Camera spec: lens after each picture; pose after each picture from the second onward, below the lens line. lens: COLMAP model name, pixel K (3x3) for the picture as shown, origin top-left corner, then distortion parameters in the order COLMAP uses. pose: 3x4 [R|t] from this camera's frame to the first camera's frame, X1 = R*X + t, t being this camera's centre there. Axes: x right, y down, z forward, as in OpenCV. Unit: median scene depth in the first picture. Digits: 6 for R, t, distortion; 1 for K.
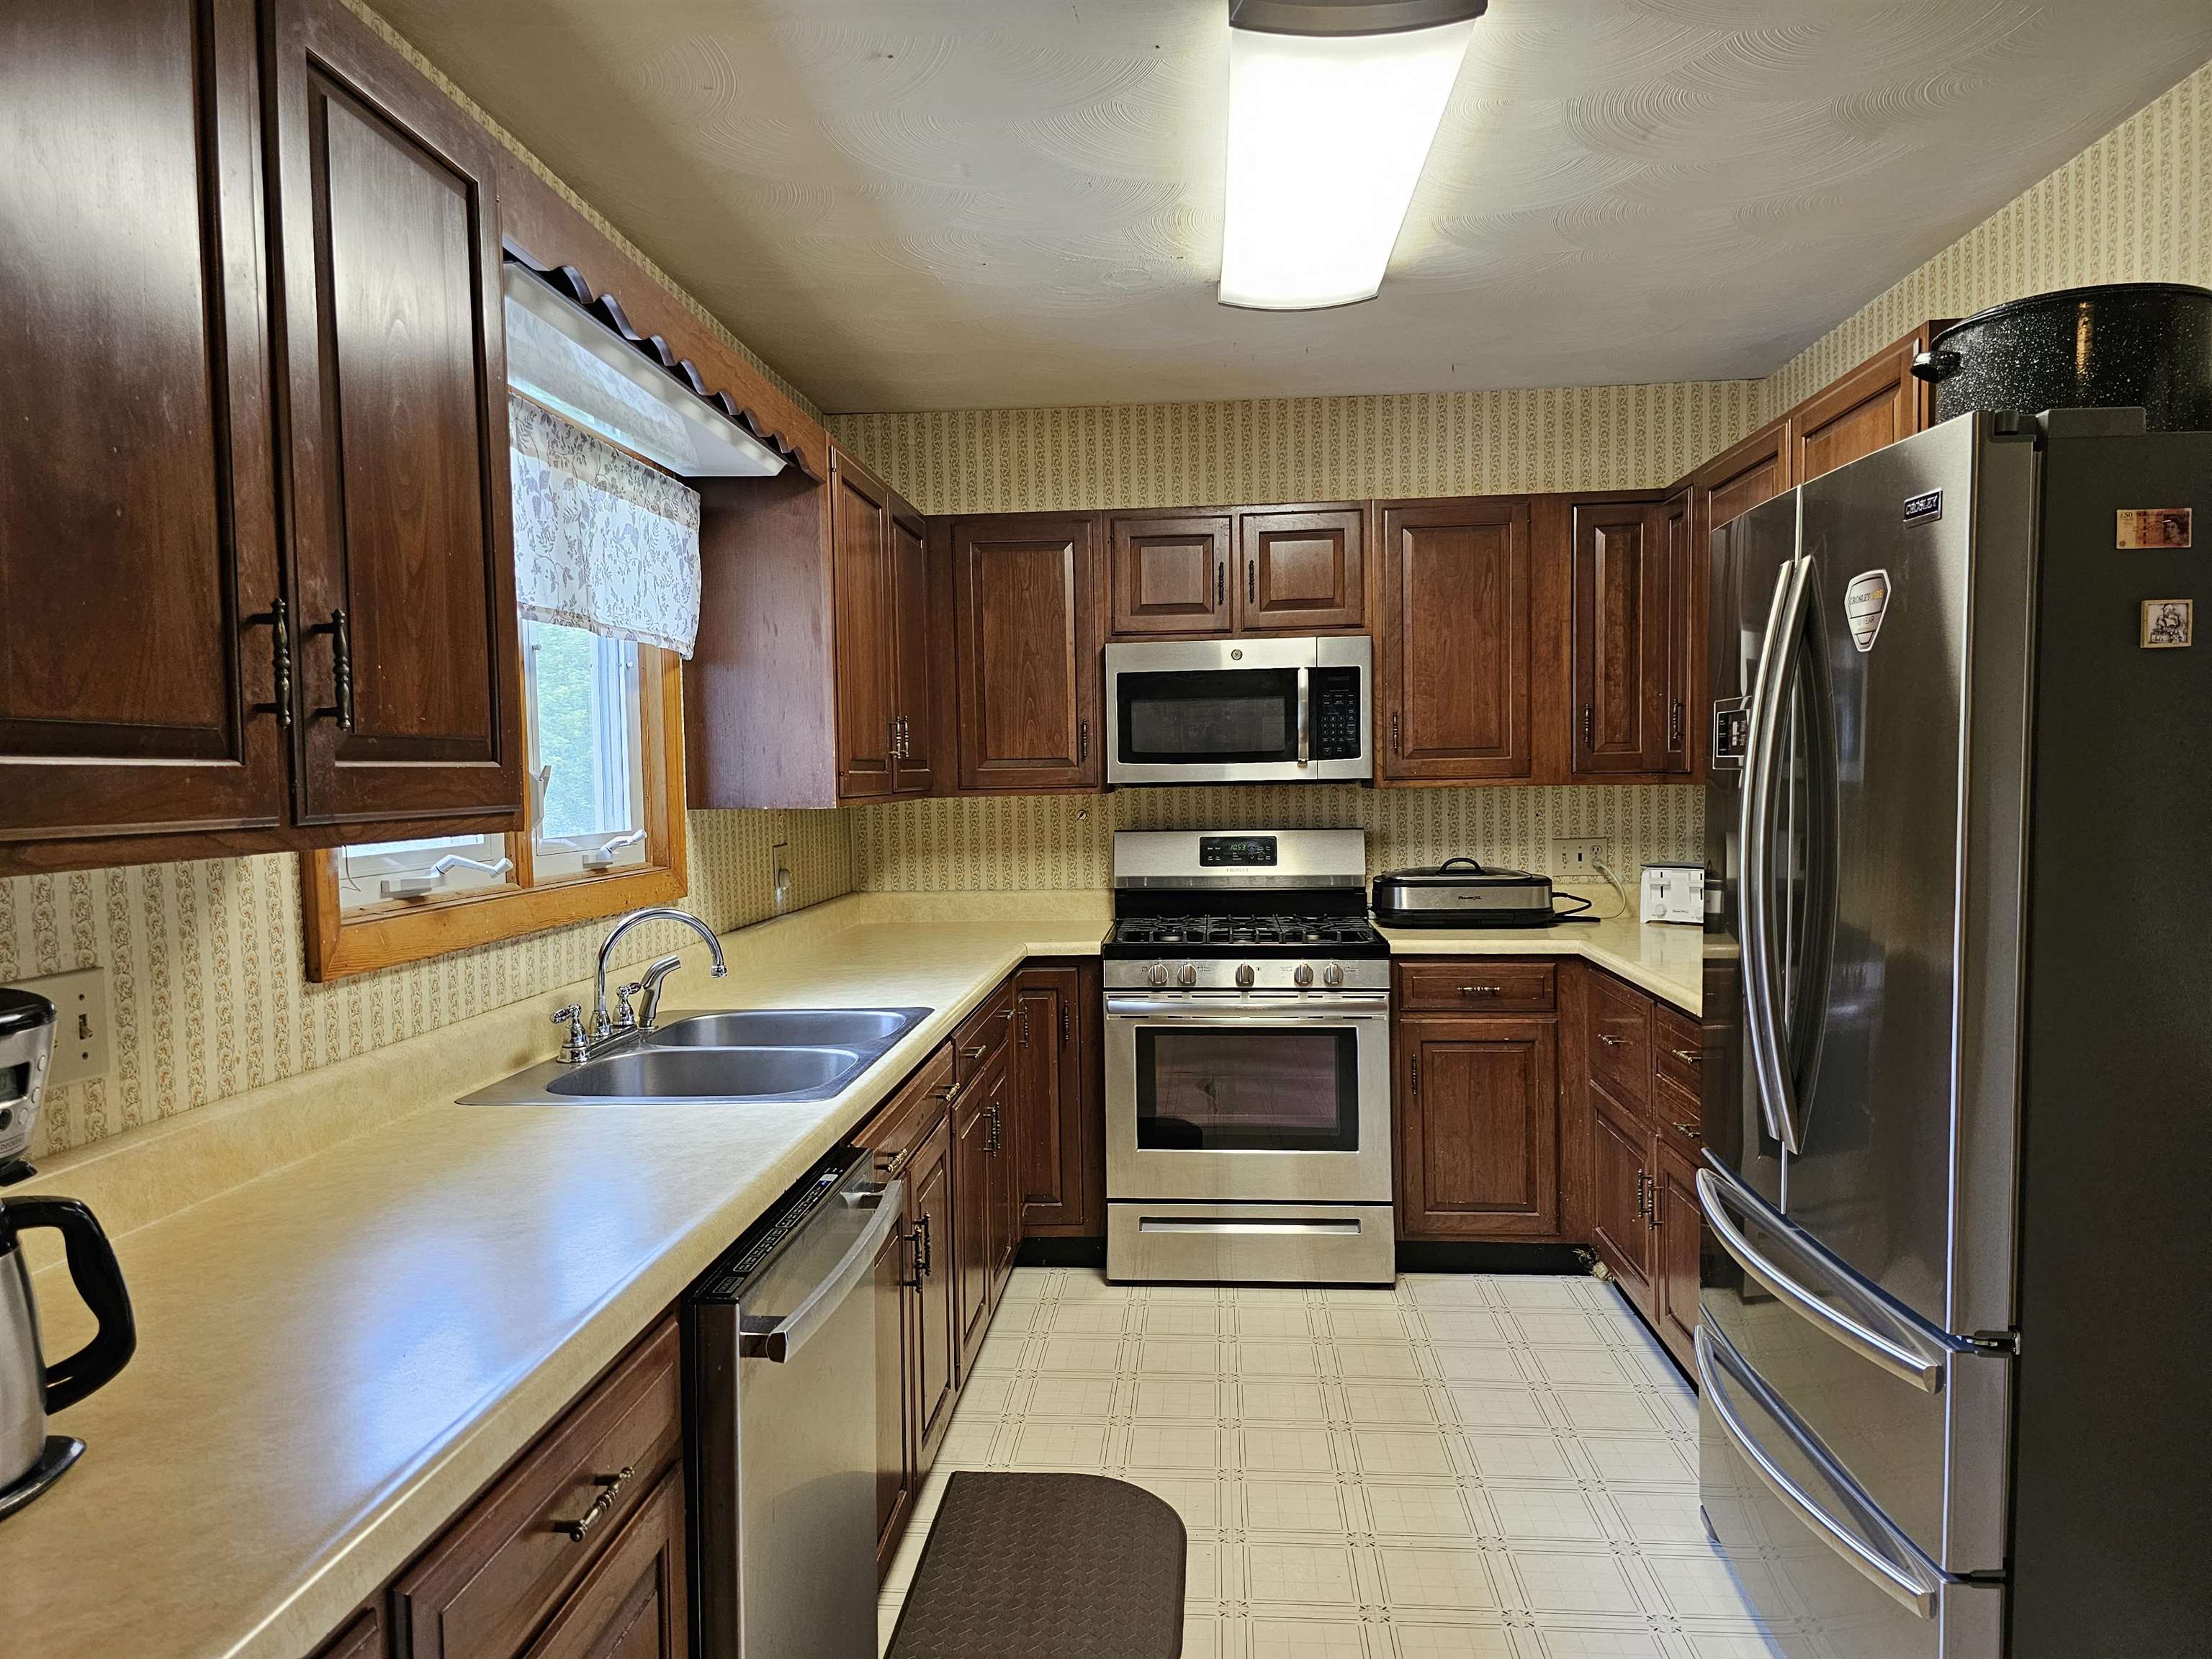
lens RADIAL K [[1474.7, 0, 1105.2], [0, 1474.7, 837.3], [0, 0, 1]] dist [0.005483, -0.004637]
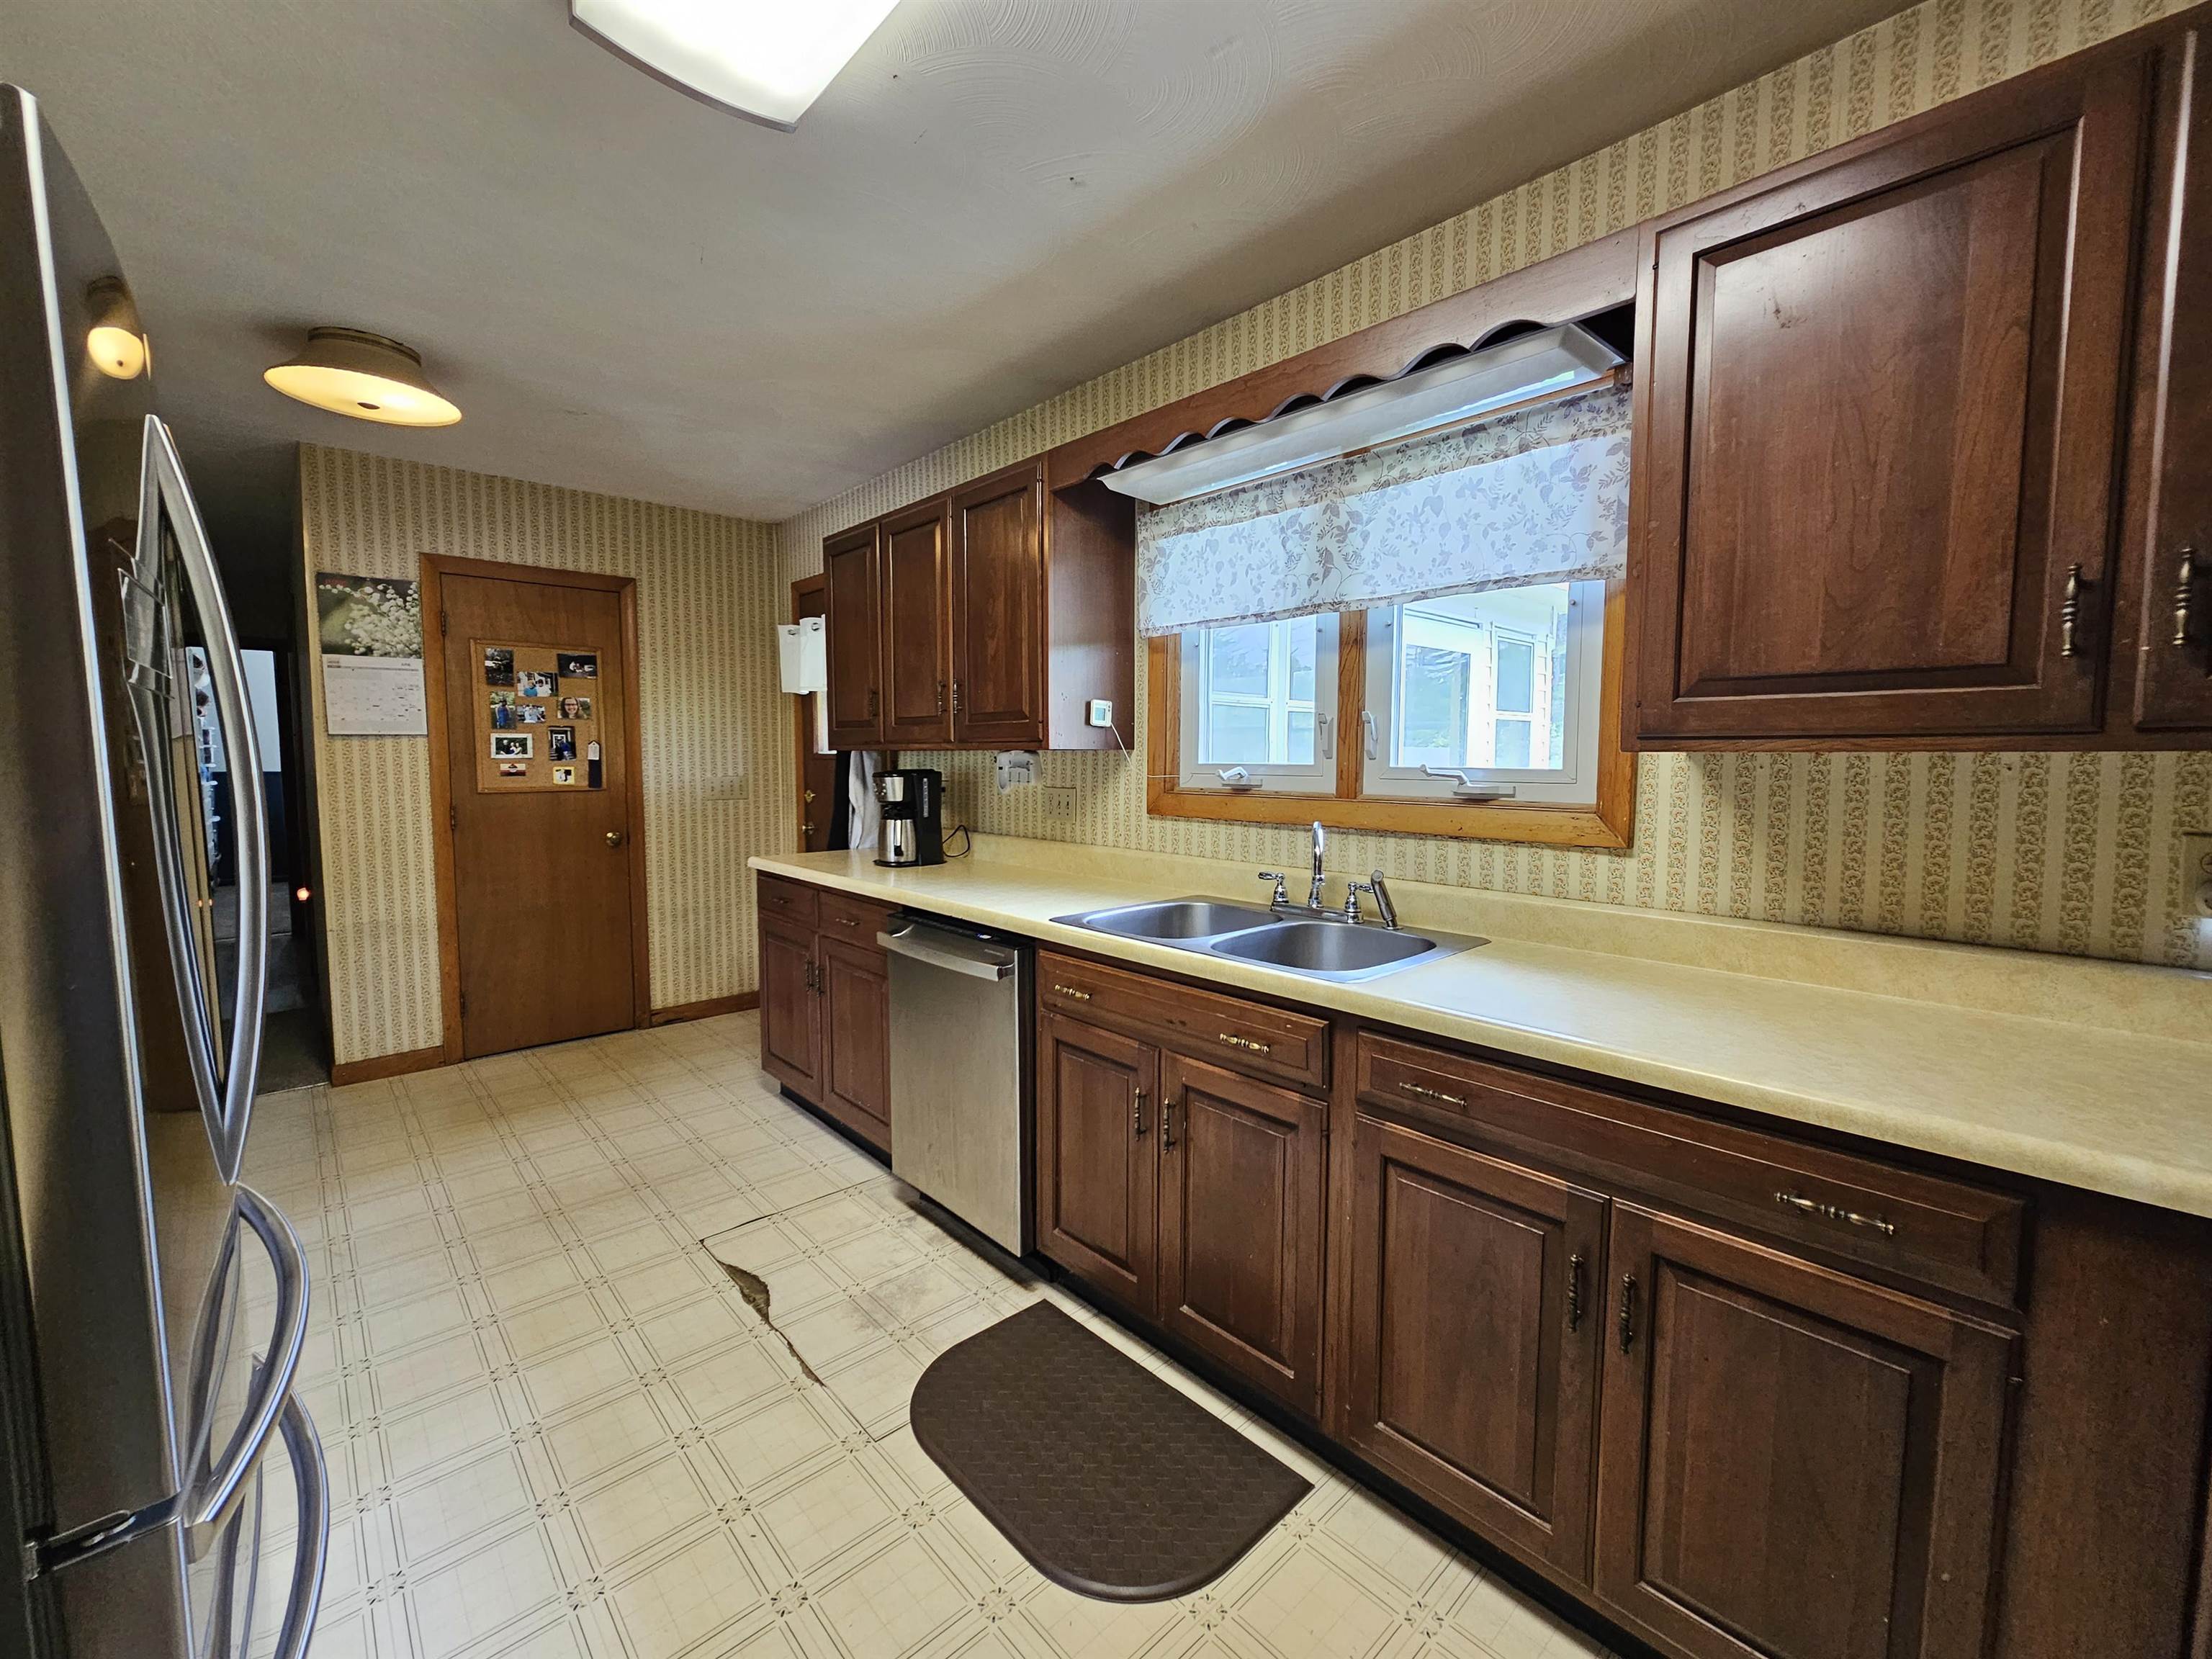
lens RADIAL K [[905.0, 0, 1103.4], [0, 905.0, 820.7], [0, 0, 1]] dist [0.003166, 0.000940]
pose [[-0.684398, 0.072063, -0.725539, 0.587434], [-0.019439, 0.992946, 0.116960, -0.060693], [0.728849, 0.094151, -0.678170, 2.033422]]
